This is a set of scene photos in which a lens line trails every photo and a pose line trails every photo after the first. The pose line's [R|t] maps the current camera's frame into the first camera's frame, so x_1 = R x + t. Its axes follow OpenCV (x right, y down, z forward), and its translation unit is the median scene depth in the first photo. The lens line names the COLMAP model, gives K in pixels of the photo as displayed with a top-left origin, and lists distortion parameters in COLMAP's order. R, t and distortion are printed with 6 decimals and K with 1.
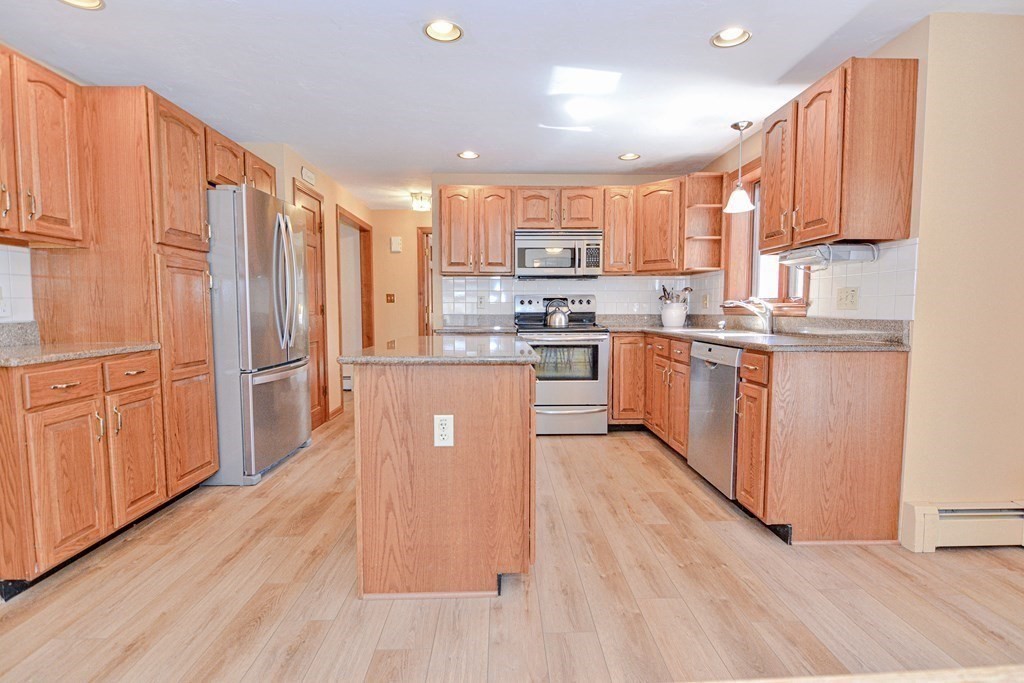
lens RADIAL K [[502.0, 0, 516.4], [0, 502.0, 347.2], [0, 0, 1]] dist [0.004770, -0.009541]
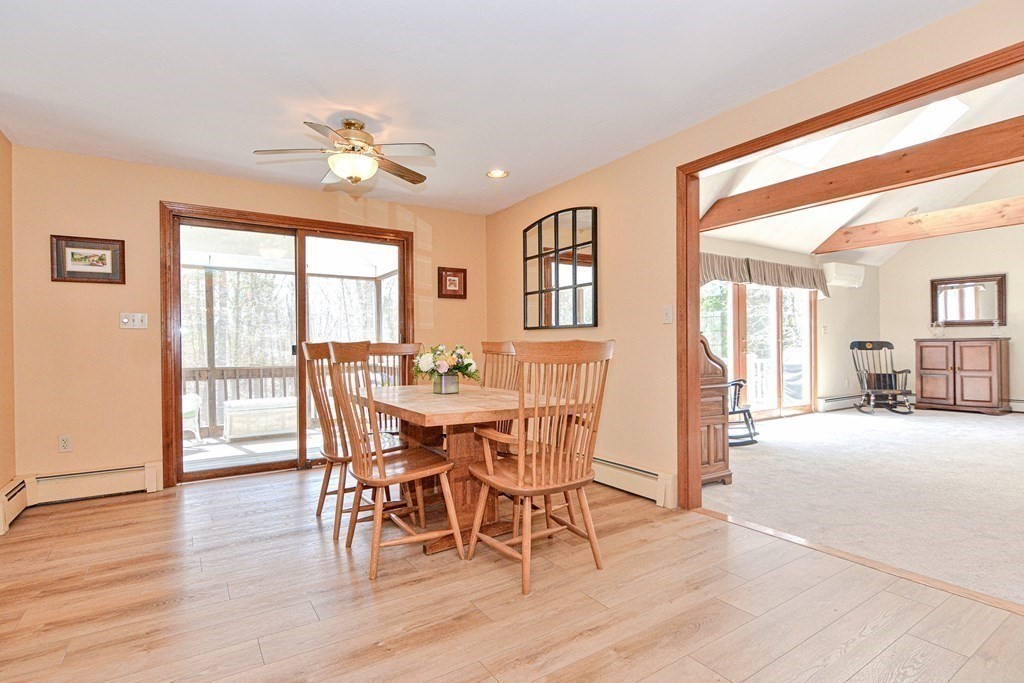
lens RADIAL K [[502.0, 0, 519.0], [0, 502.0, 346.6], [0, 0, 1]] dist [0.004770, -0.009541]
pose [[-0.538930, -0.000348, 0.842350, -0.627673], [0.075750, 0.995928, 0.048876, -0.011045], [-0.838937, 0.090149, -0.536710, 0.368680]]
